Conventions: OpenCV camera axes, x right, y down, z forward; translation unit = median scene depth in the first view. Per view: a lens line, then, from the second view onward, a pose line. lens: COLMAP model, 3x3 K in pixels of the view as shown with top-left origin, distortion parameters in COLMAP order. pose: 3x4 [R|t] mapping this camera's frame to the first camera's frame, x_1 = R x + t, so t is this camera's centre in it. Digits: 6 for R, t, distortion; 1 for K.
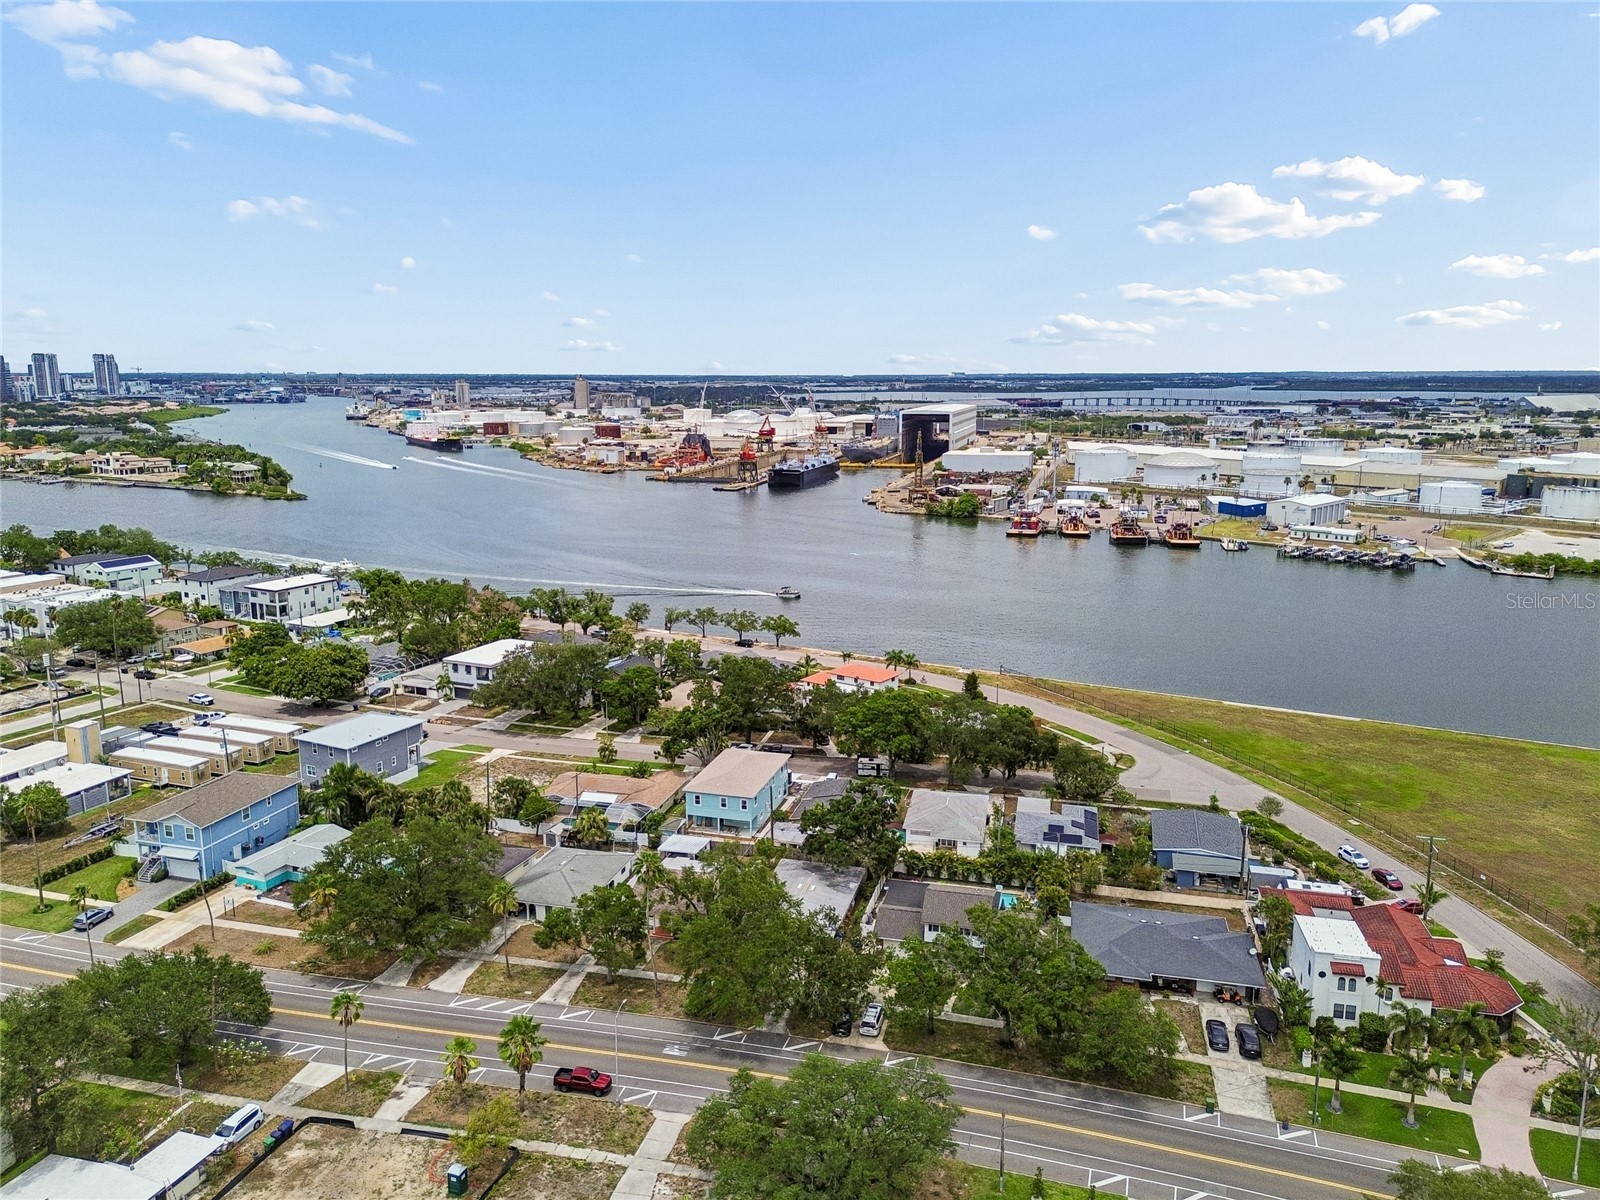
lens RADIAL K [[1143.7, 0, 808.8], [0, 1143.7, 602.5], [0, 0, 1]] dist [0.066742, -0.062090]
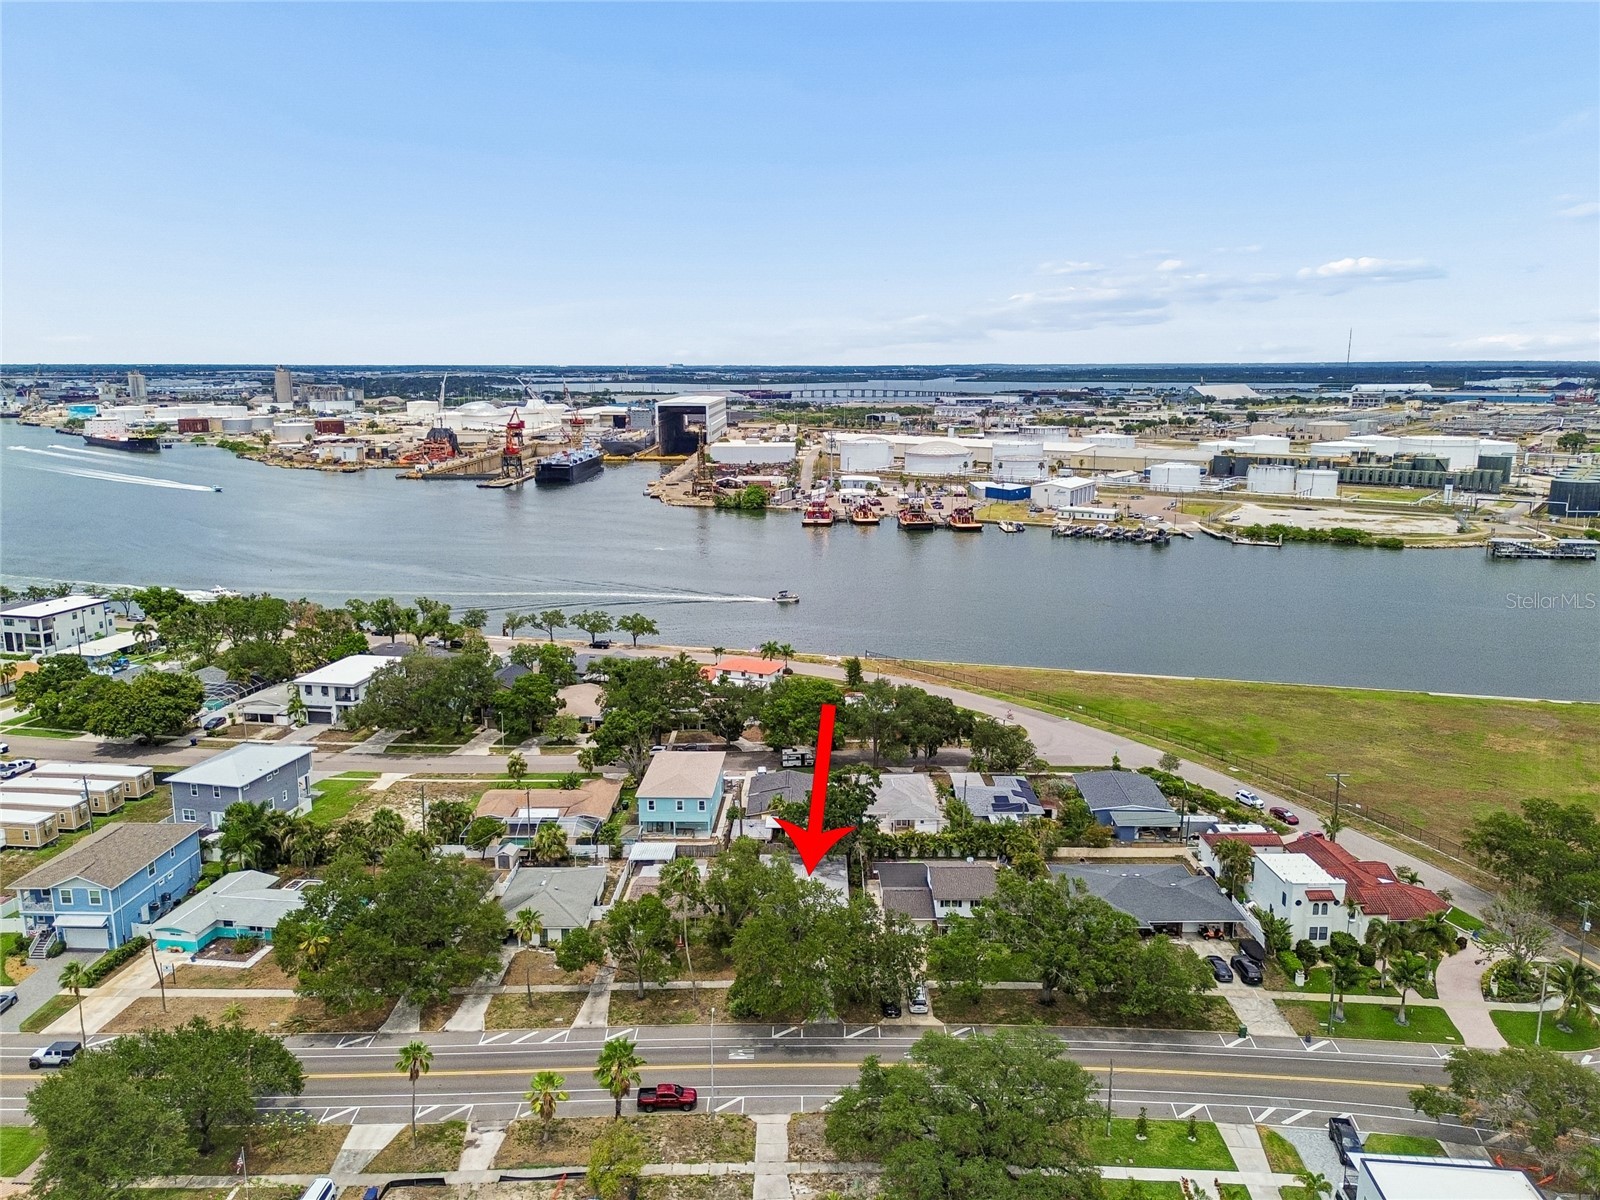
lens RADIAL K [[1143.7, 0, 808.8], [0, 1143.7, 602.5], [0, 0, 1]] dist [0.066742, -0.062090]
pose [[0.968528, -0.051601, 0.243496, -0.169968], [0.049775, 0.998667, 0.013649, -0.006516], [-0.243876, -0.001100, 0.969806, 0.014382]]
